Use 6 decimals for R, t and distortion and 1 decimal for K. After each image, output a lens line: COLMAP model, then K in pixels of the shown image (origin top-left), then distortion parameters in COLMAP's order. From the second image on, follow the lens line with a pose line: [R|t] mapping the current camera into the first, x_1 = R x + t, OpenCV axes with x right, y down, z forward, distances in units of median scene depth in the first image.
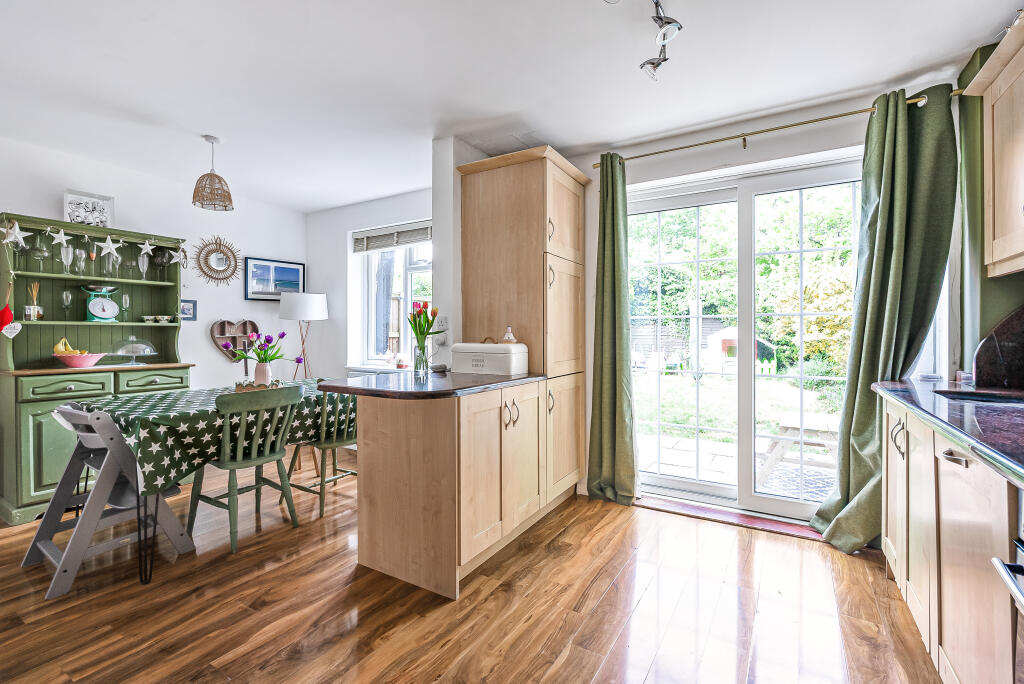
lens RADIAL K [[459.6, 0, 512.0], [0, 459.6, 342.0], [0, 0, 1]] dist [-0.005395, -0.000308]
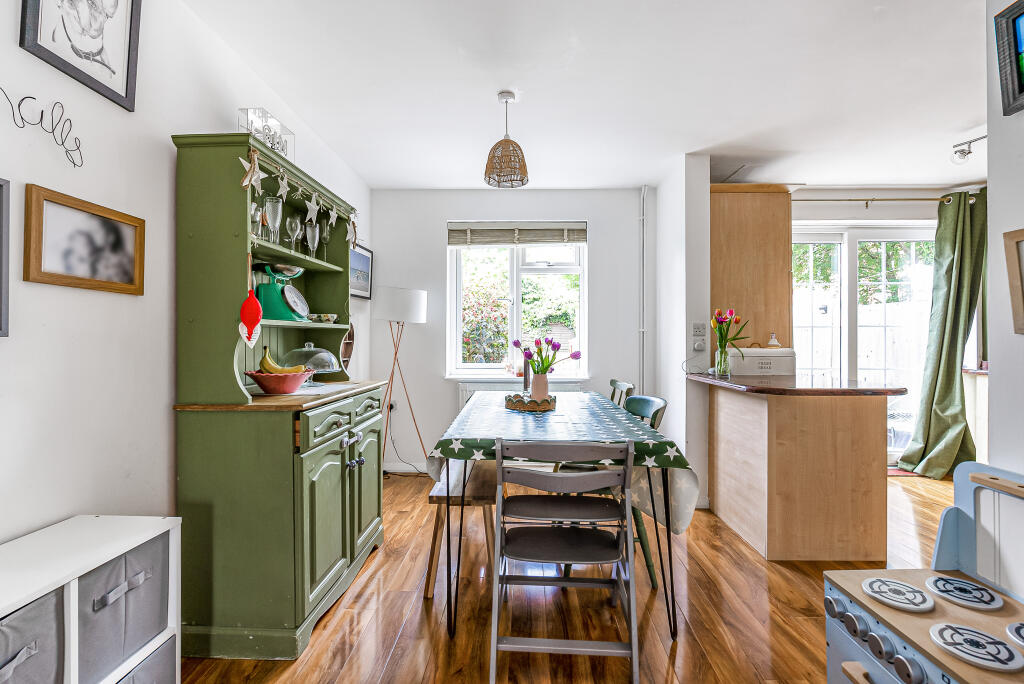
lens RADIAL K [[462.8, 0, 512.0], [0, 462.8, 342.0], [0, 0, 1]] dist [0.001081, 0.000231]
pose [[0.860907, -0.003099, 0.508753, -1.160536], [0.008476, 0.999930, -0.008251, -0.007358], [-0.508692, 0.011415, 0.860873, 0.327122]]
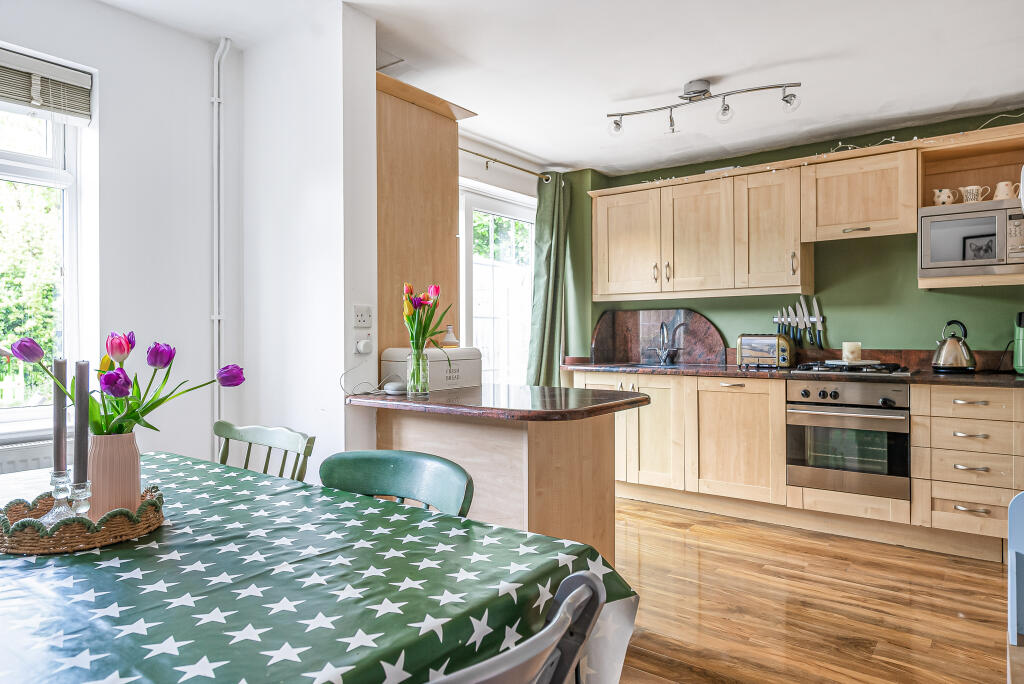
lens RADIAL K [[648.6, 0, 512.0], [0, 648.6, 342.0], [0, 0, 1]] dist [0.001026, 0.001036]
pose [[0.096912, -0.014018, 0.995194, -1.079230], [0.018303, 0.999757, 0.012300, -0.016211], [-0.995125, 0.017023, 0.097145, 0.784458]]
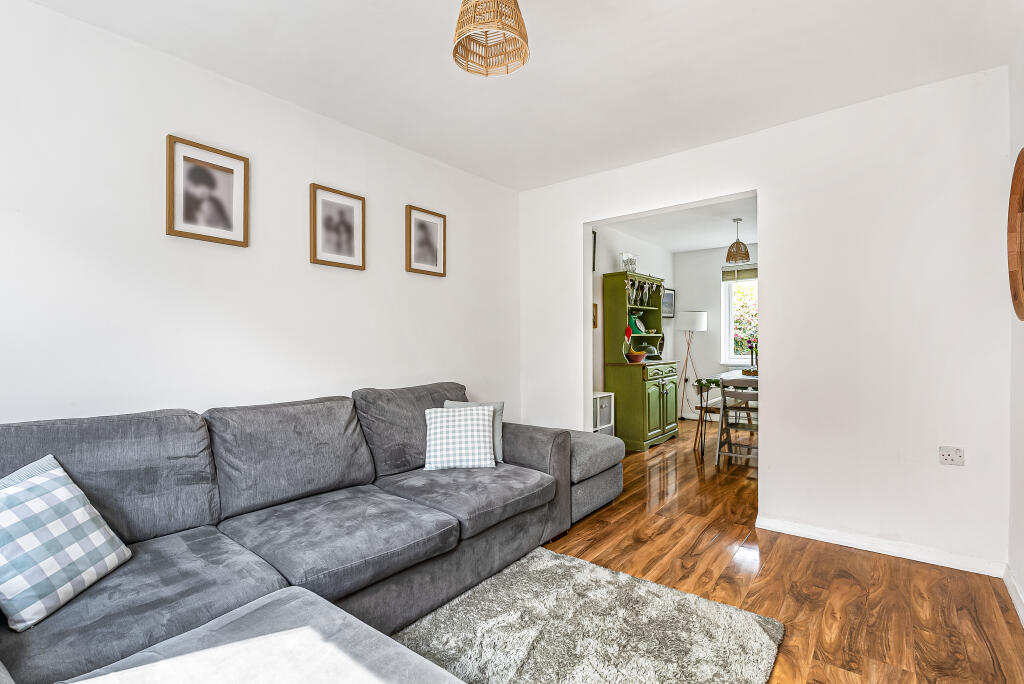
lens RADIAL K [[462.8, 0, 512.0], [0, 462.8, 342.0], [0, 0, 1]] dist [0.001081, 0.000231]
pose [[0.993050, -0.010733, -0.117207, -1.382191], [0.008898, 0.999830, -0.016163, 0.008675], [0.117361, 0.015007, 0.992976, -0.790762]]
